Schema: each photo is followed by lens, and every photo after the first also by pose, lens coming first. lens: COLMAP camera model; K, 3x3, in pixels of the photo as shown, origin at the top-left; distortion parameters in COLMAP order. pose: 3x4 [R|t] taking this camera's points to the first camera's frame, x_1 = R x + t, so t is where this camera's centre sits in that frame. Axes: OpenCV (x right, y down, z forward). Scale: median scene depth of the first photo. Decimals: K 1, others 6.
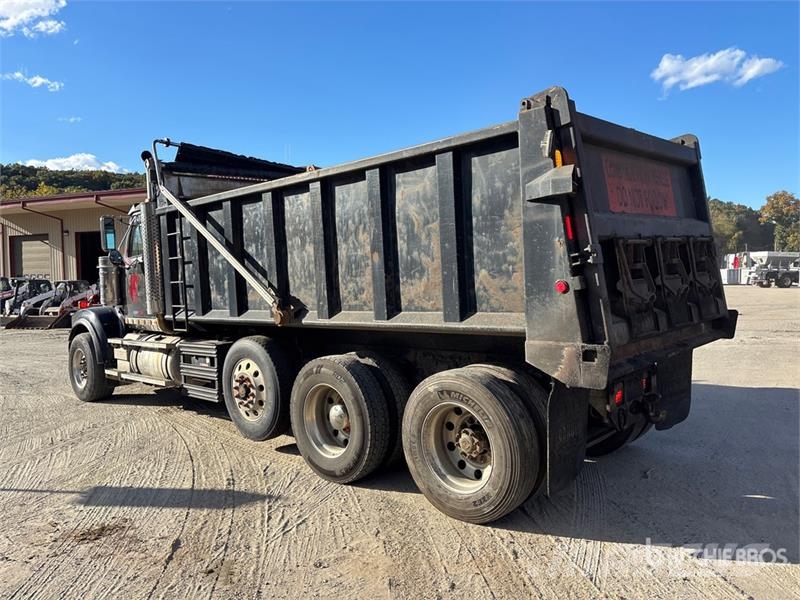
lens RADIAL K [[607.5, 0, 381.2], [0, 607.5, 298.2], [0, 0, 1]] dist [0.044968, -0.046351]
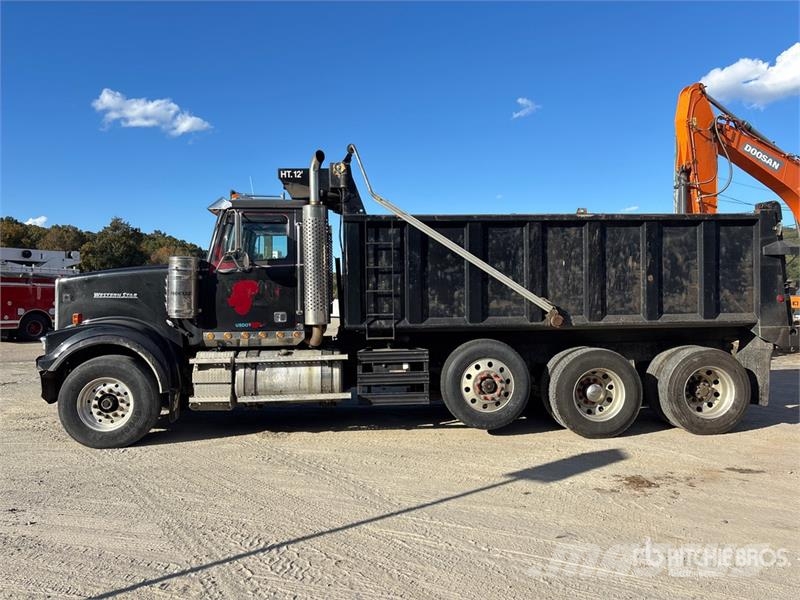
lens RADIAL K [[607.5, 0, 381.2], [0, 607.5, 298.2], [0, 0, 1]] dist [0.044968, -0.046351]
pose [[0.659856, 0.026681, 0.750918, -1.614538], [0.008446, 0.999043, -0.042919, 0.042526], [-0.751344, 0.034662, 0.658999, 0.496728]]
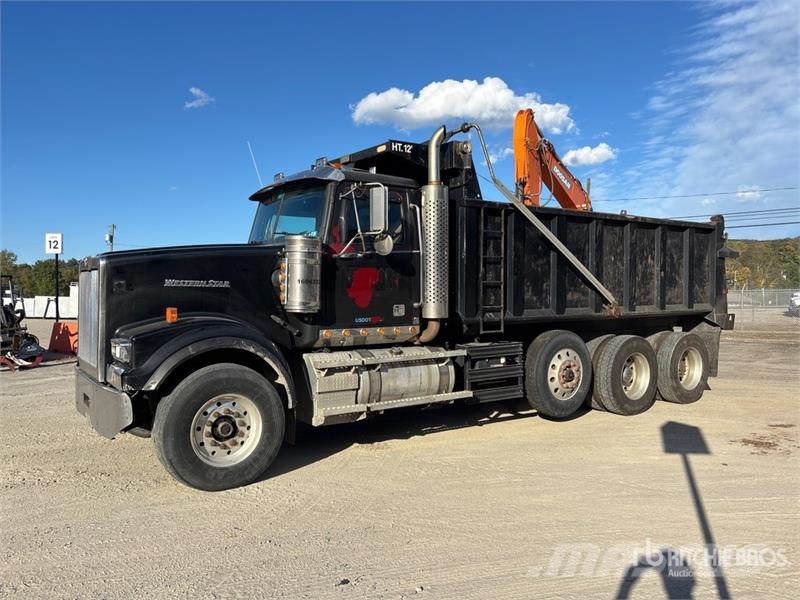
lens RADIAL K [[617.7, 0, 385.2], [0, 617.7, 300.1], [0, 0, 1]] dist [0.059915, -0.085285]
pose [[0.192095, 0.021637, 0.981138, -1.965906], [0.027711, 0.999239, -0.027462, 0.035986], [-0.980985, 0.032464, 0.191349, 1.454782]]
